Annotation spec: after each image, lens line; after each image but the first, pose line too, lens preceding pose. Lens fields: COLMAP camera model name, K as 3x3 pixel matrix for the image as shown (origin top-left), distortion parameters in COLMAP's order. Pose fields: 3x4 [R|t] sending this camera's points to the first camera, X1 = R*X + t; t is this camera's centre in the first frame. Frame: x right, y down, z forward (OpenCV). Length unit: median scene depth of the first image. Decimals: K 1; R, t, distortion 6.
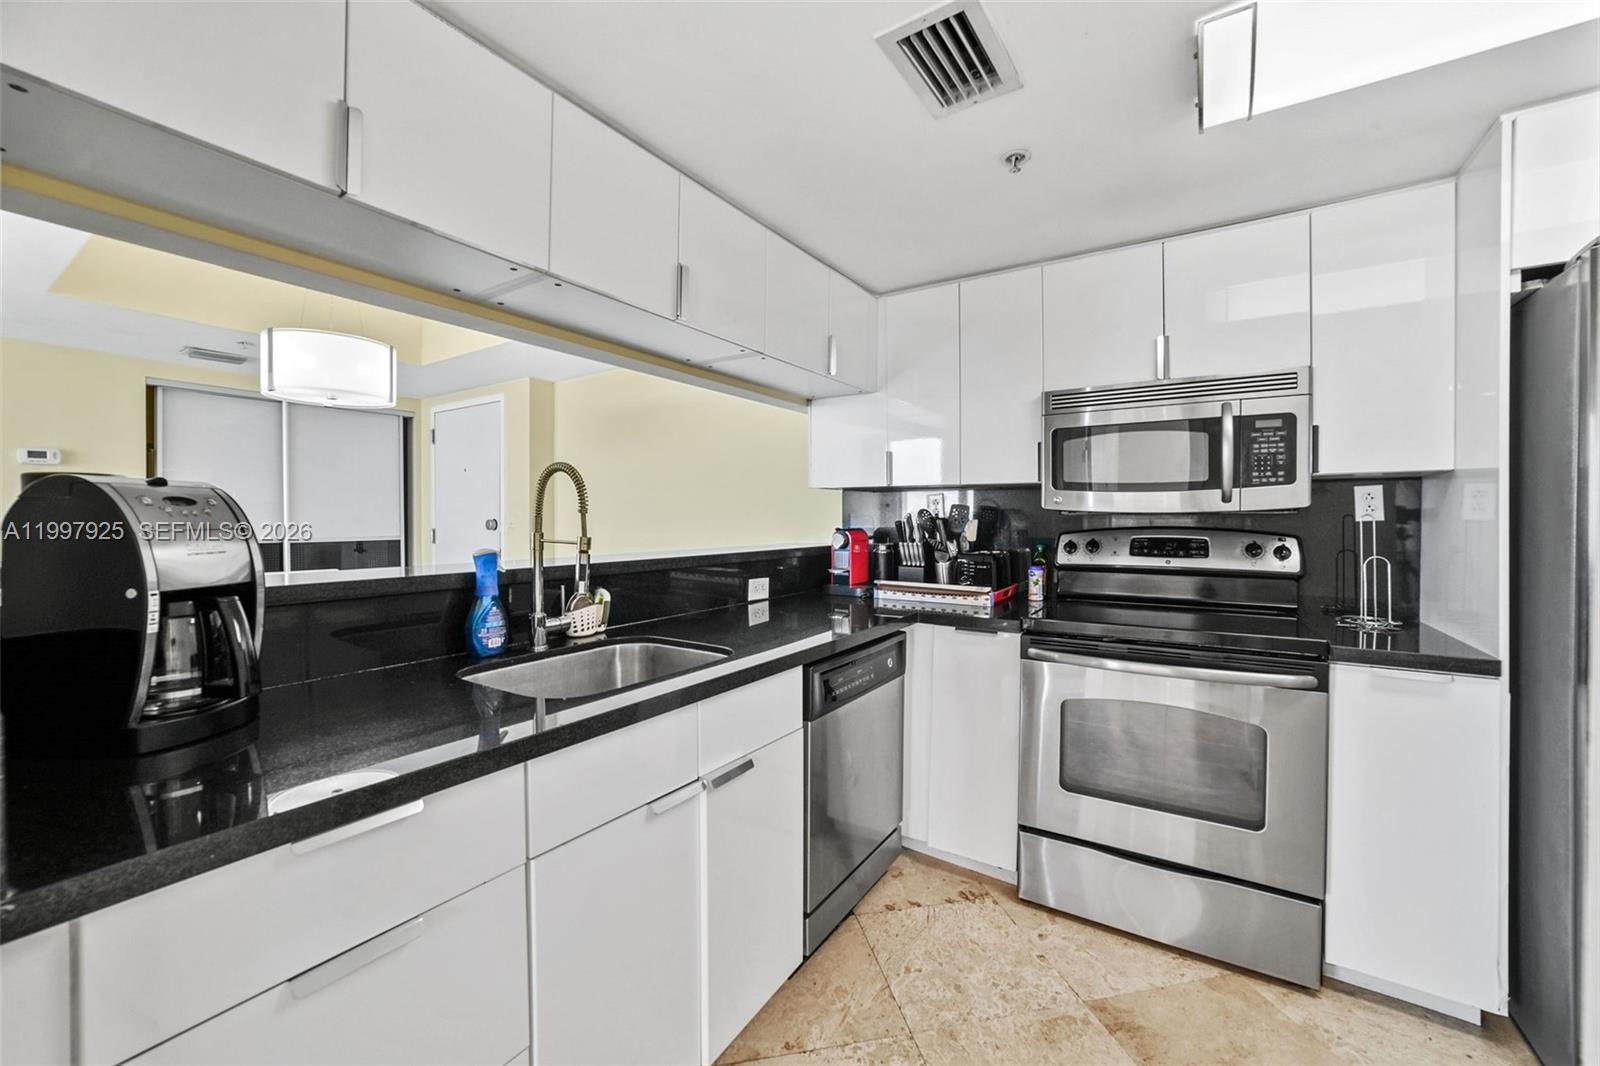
lens RADIAL K [[633.2, 0, 801.1], [0, 633.2, 513.8], [0, 0, 1]] dist [-0.048993, 0.018425]
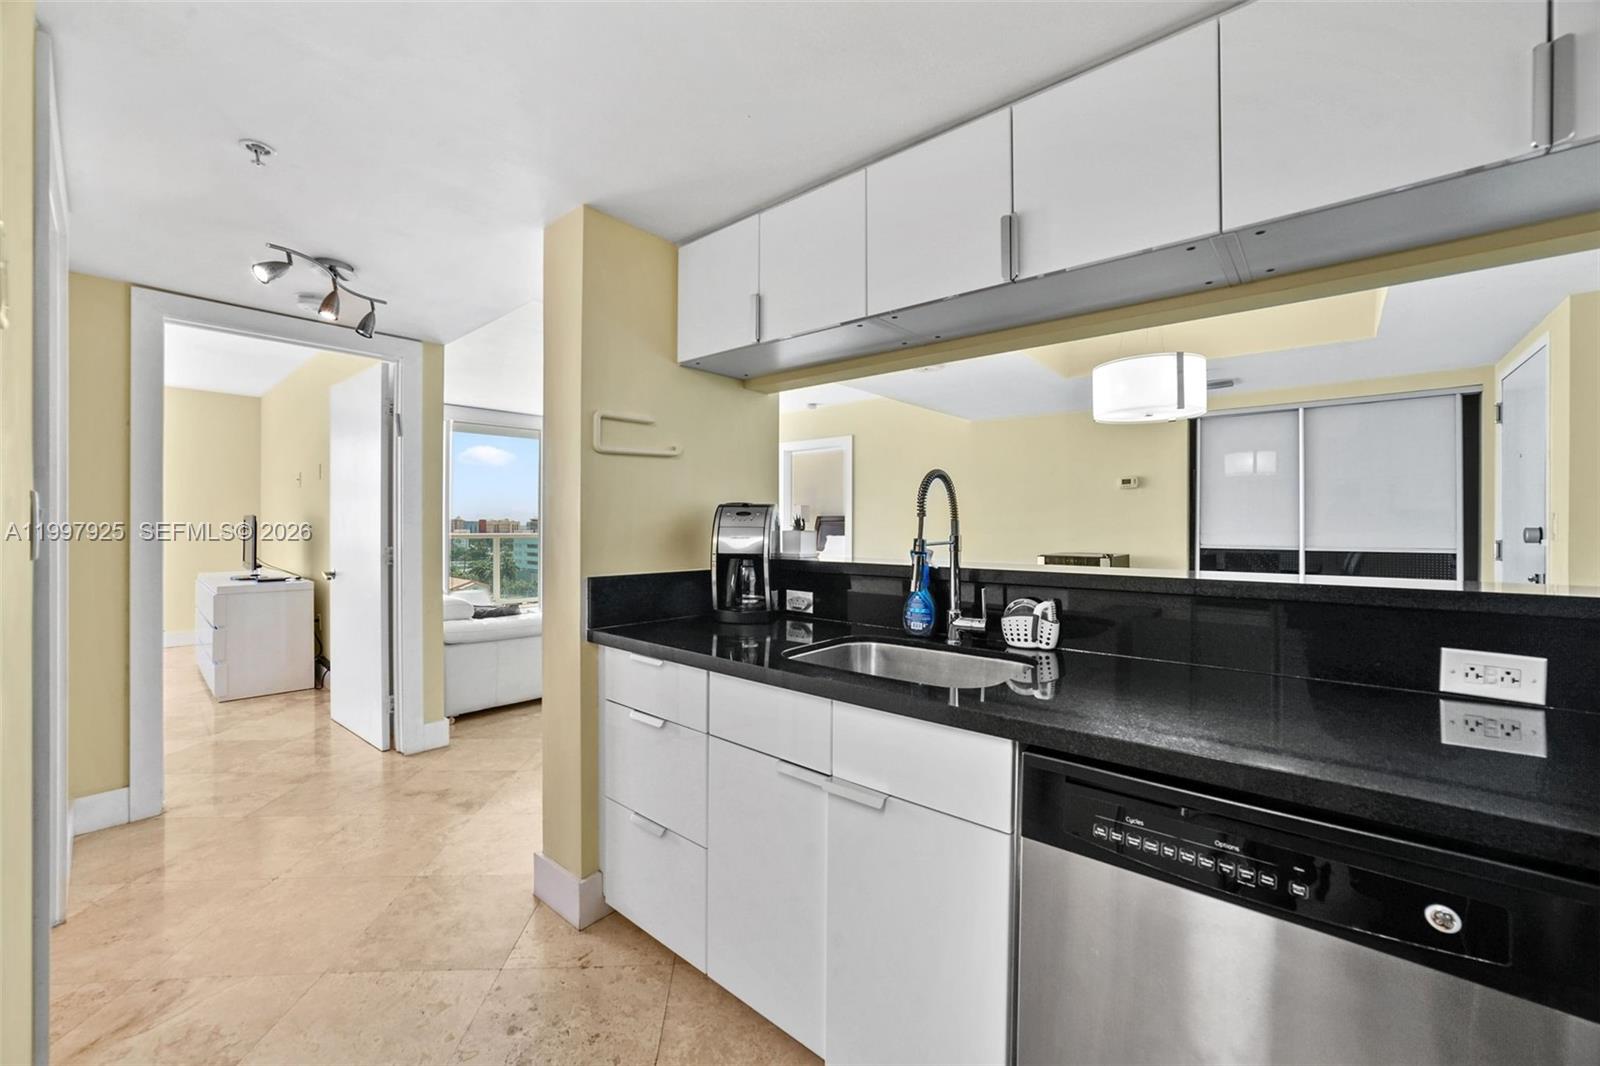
lens RADIAL K [[631.9, 0, 797.2], [0, 631.9, 538.0], [0, 0, 1]] dist [-0.048672, 0.018174]
pose [[-0.133695, 0.019442, -0.990832, 0.571554], [0.004418, 0.999809, 0.019022, 0.010772], [0.991013, -0.001835, -0.133755, 0.728544]]
